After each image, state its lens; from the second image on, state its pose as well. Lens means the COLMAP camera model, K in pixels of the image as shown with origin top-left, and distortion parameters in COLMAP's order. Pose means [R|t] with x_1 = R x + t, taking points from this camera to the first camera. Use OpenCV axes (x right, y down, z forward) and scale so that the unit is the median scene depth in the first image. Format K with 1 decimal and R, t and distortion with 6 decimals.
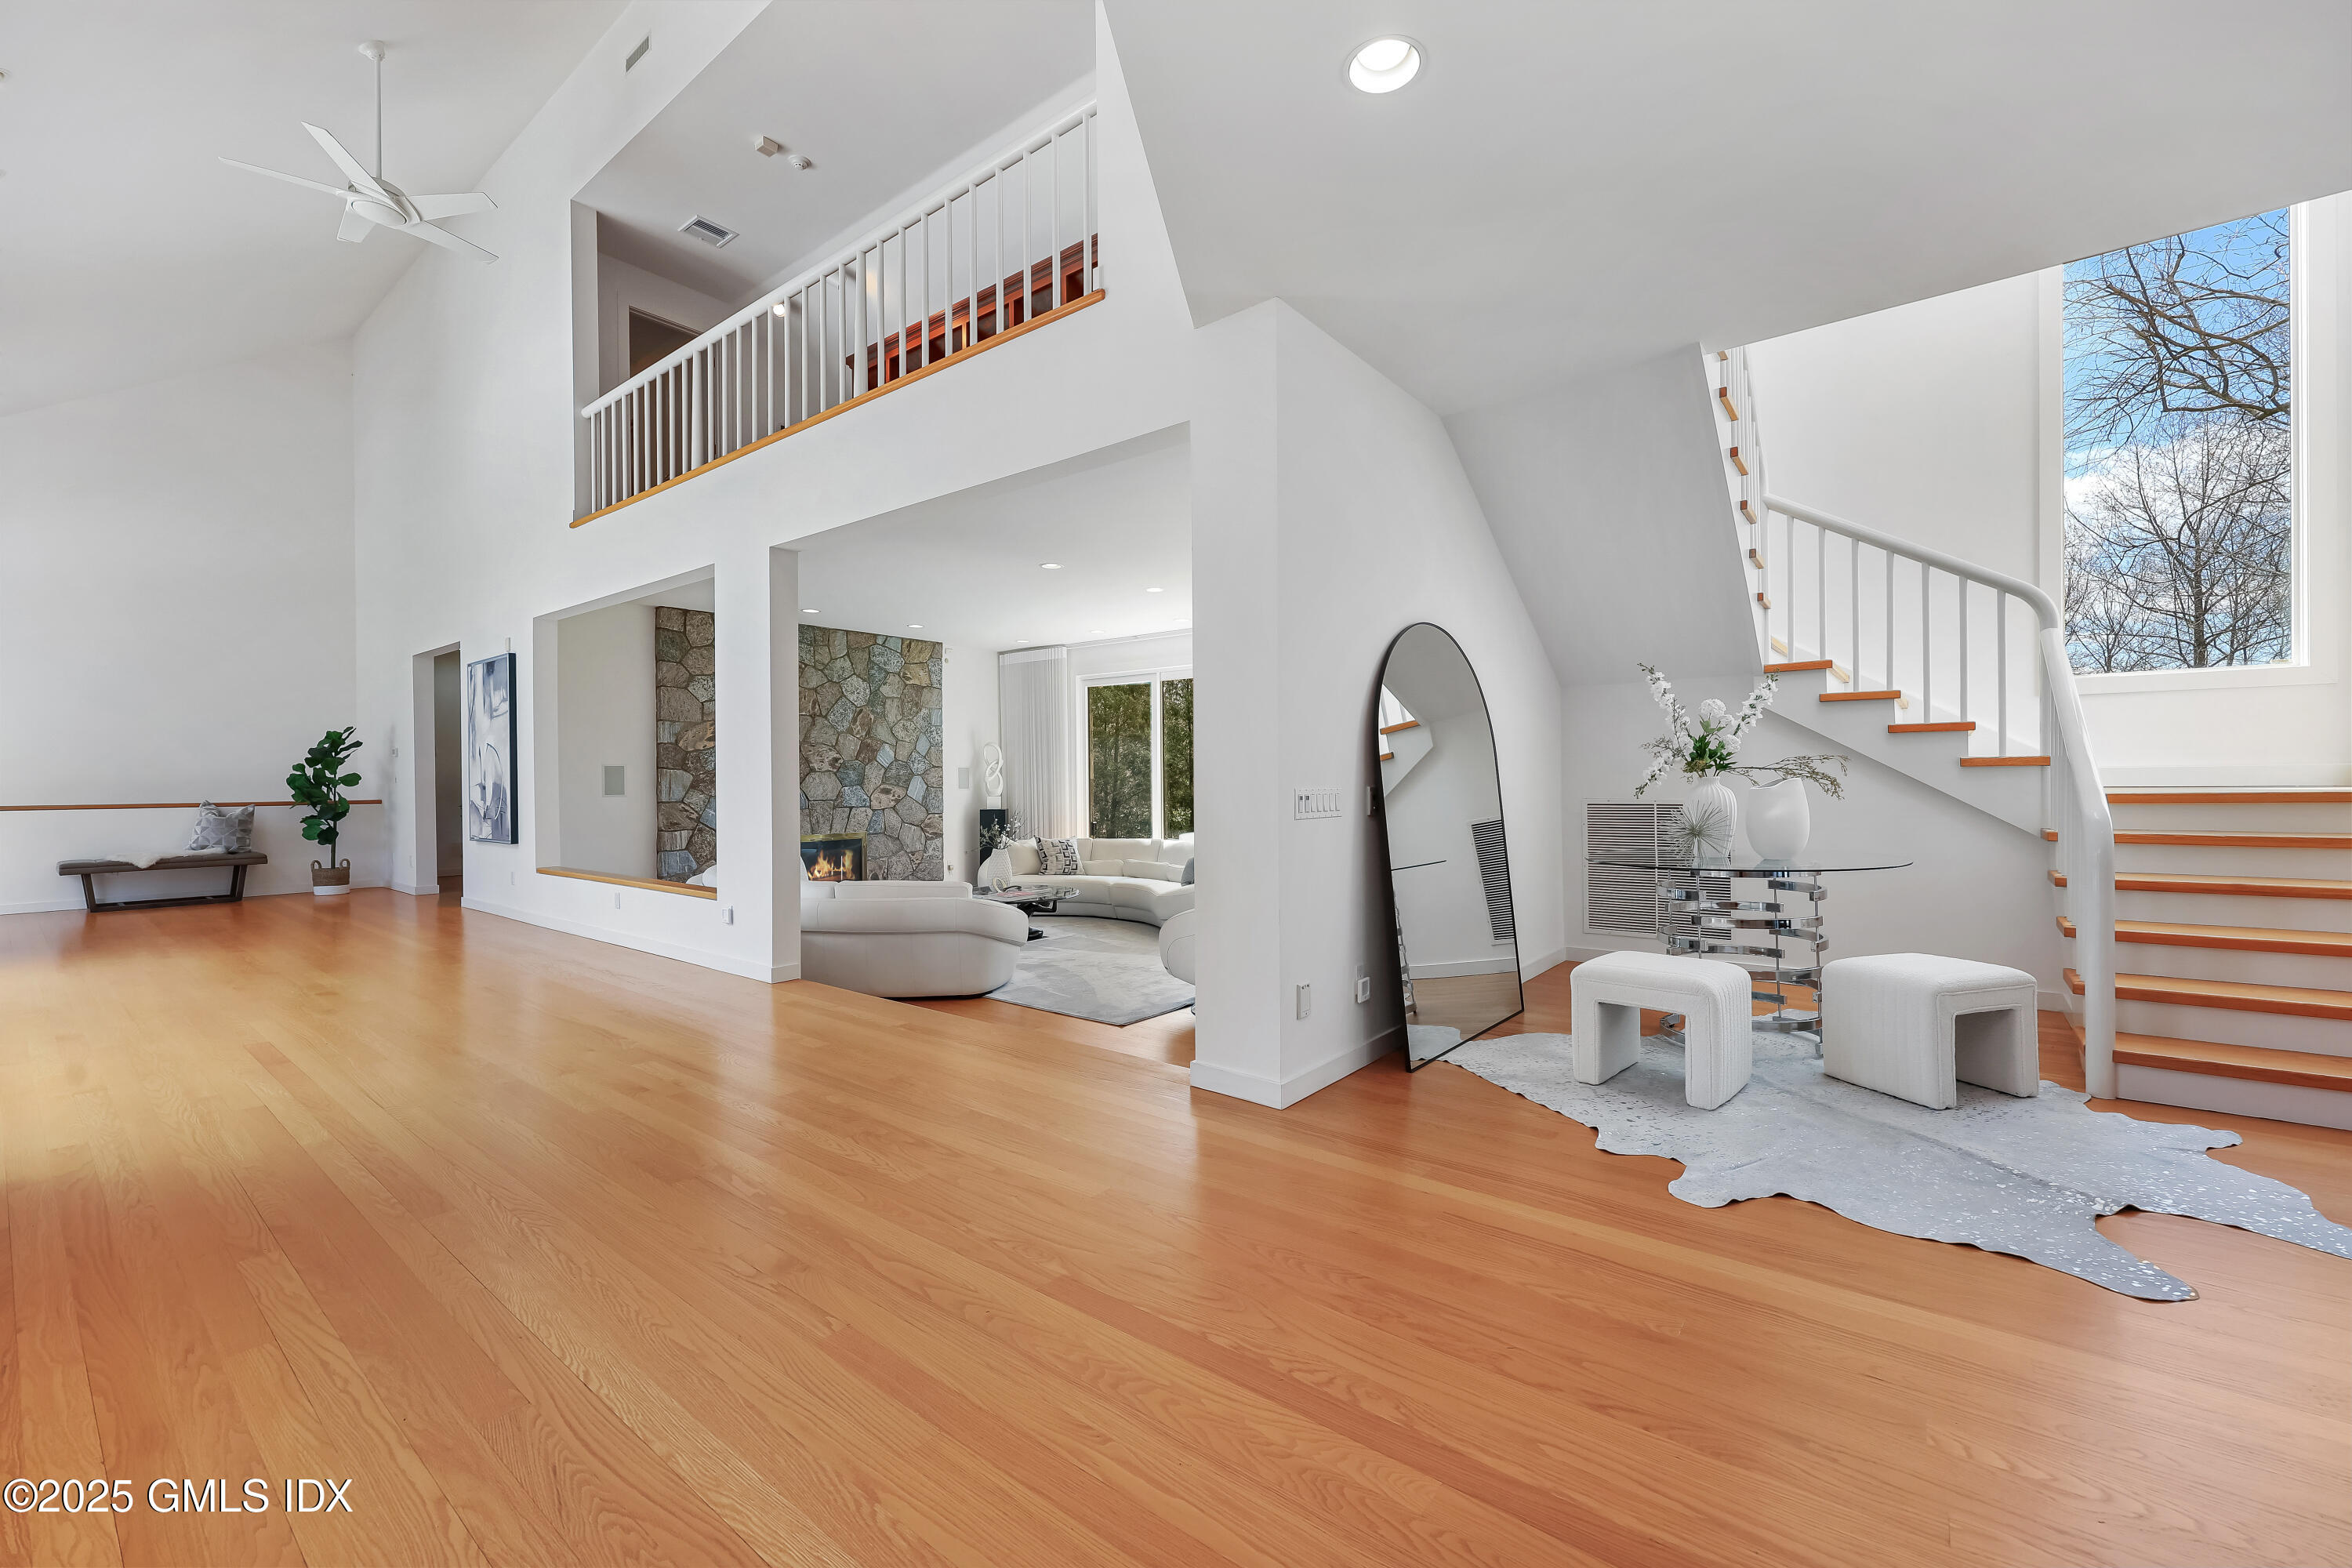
lens RADIAL K [[944.6, 0, 1172.6], [0, 944.6, 780.2], [0, 0, 1]] dist [-0.005362, 0.003200]
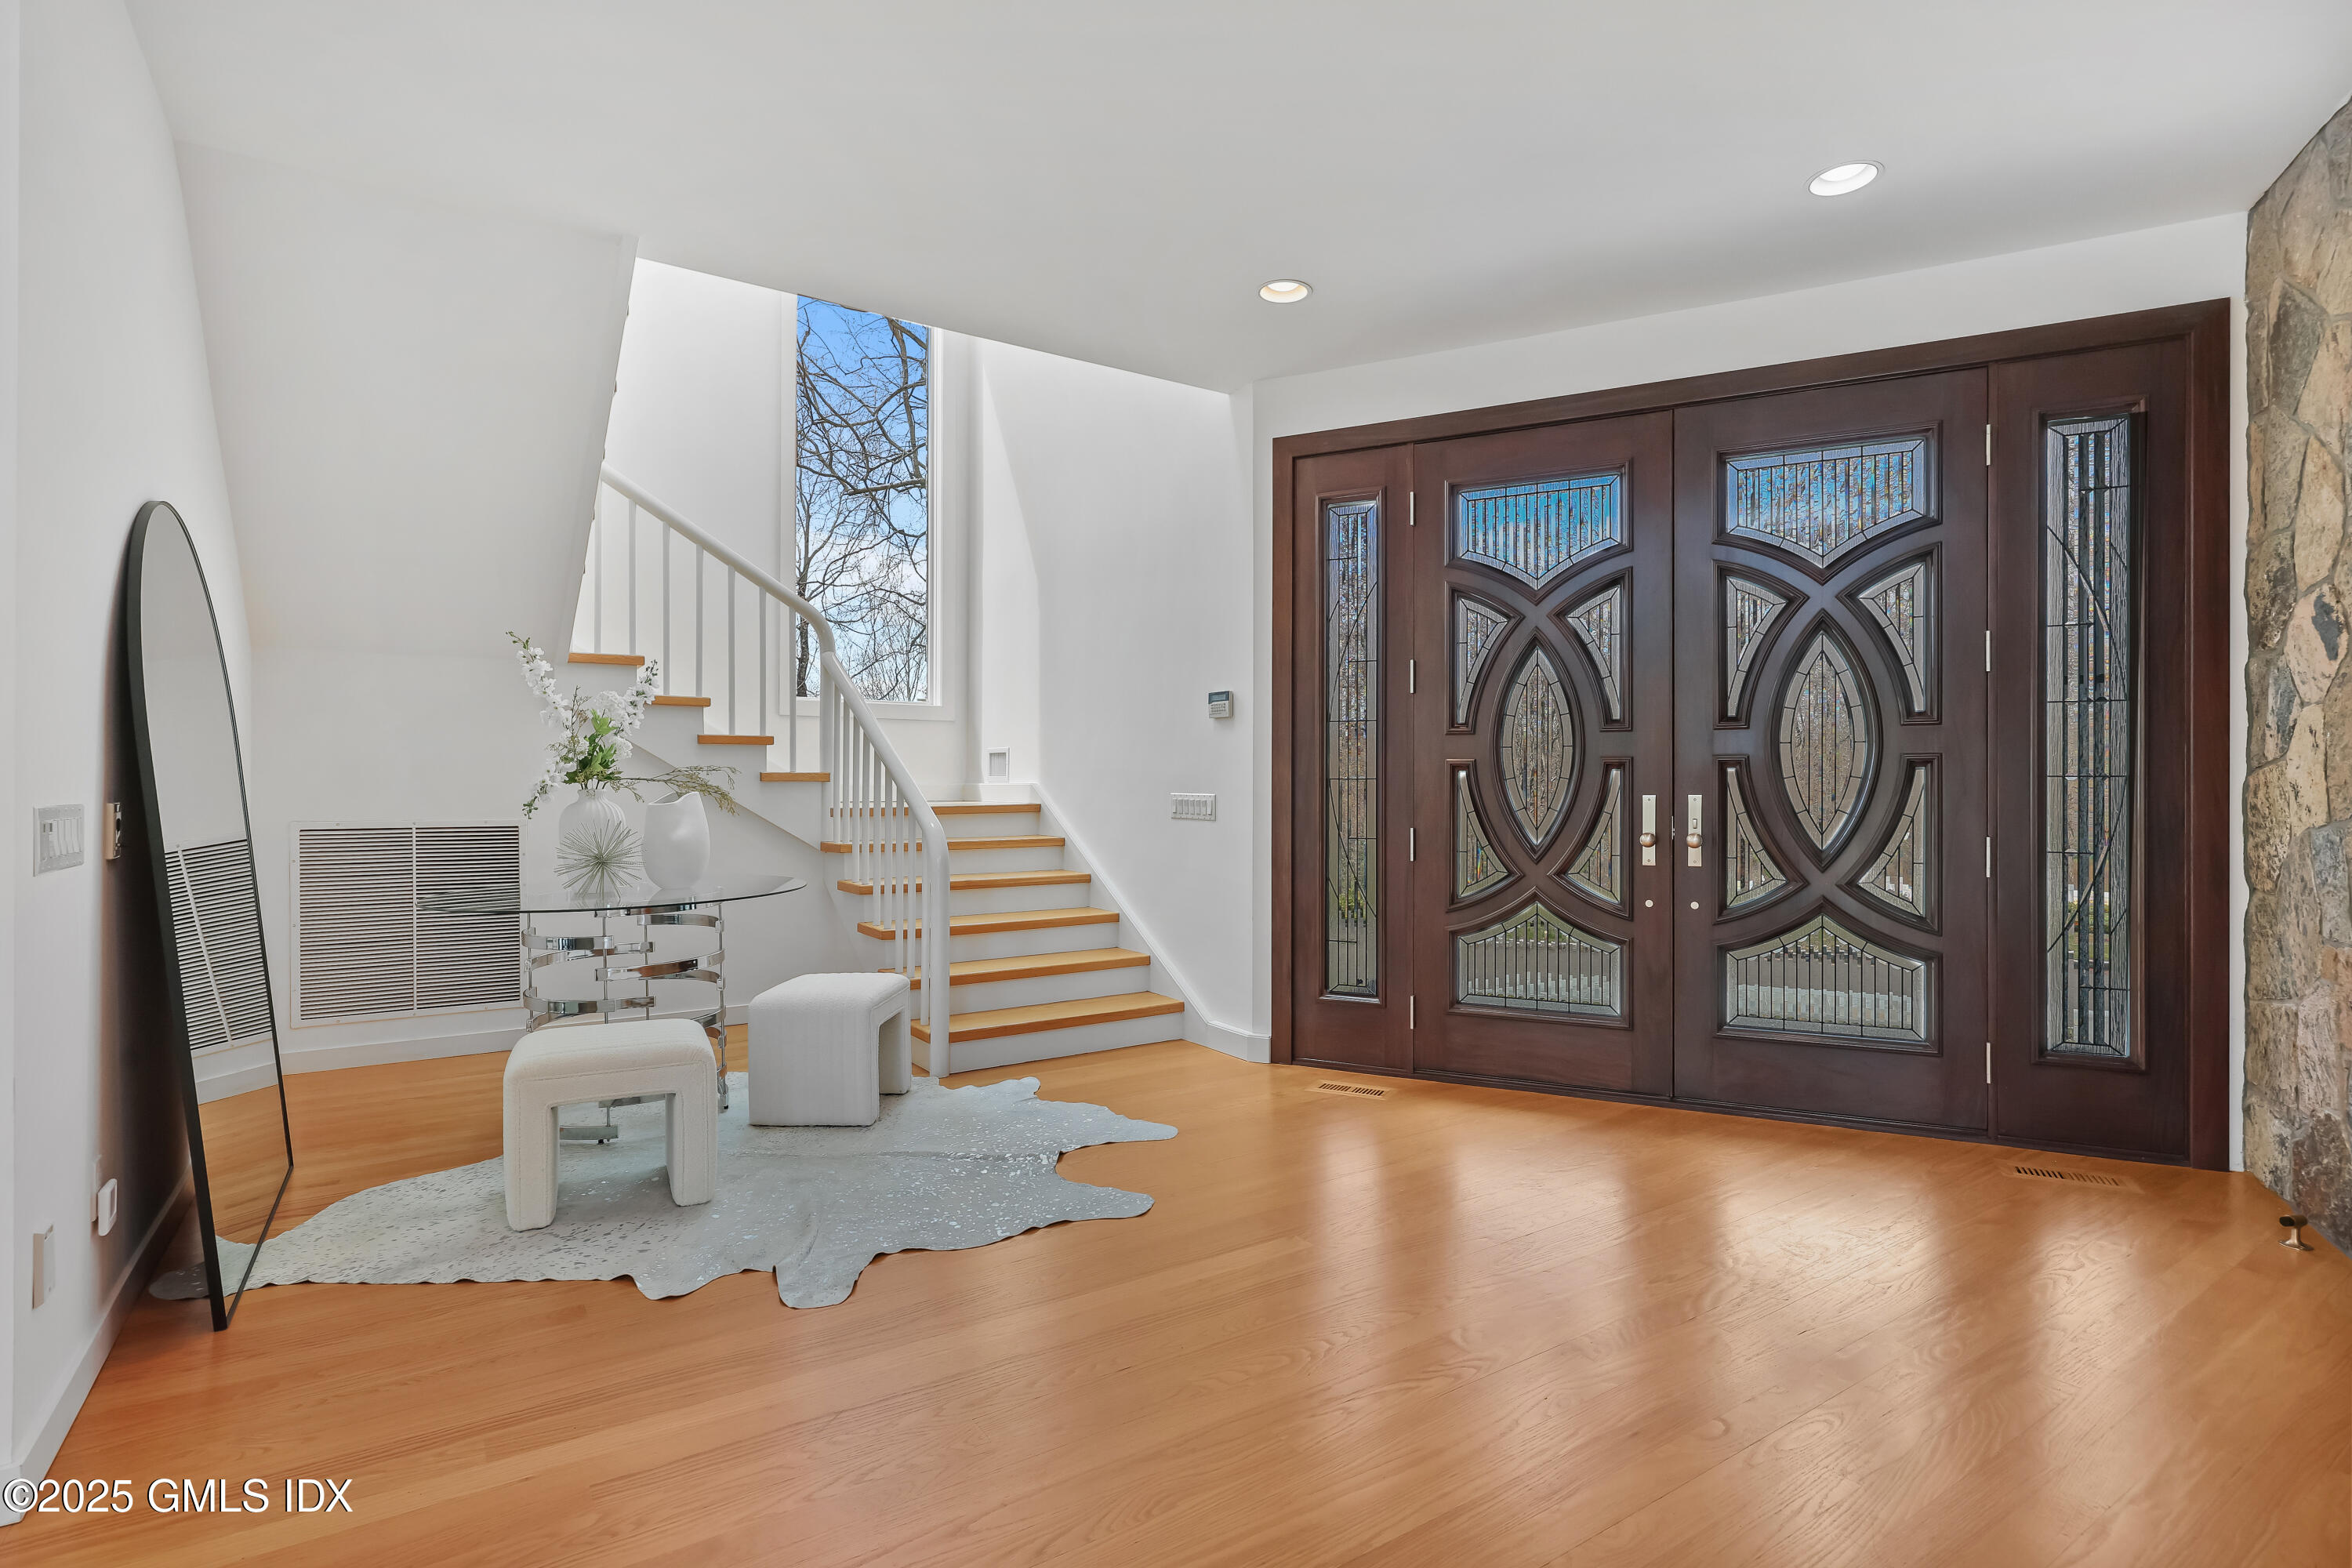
lens RADIAL K [[1162.0, 0, 1170.9], [0, 1162.0, 794.4], [0, 0, 1]] dist [-0.003139, -0.000451]
pose [[0.302586, 0.004297, 0.953112, -0.234518], [0.000454, 0.999989, -0.004653, 0.005891], [-0.953122, 0.001841, 0.302581, 0.294566]]
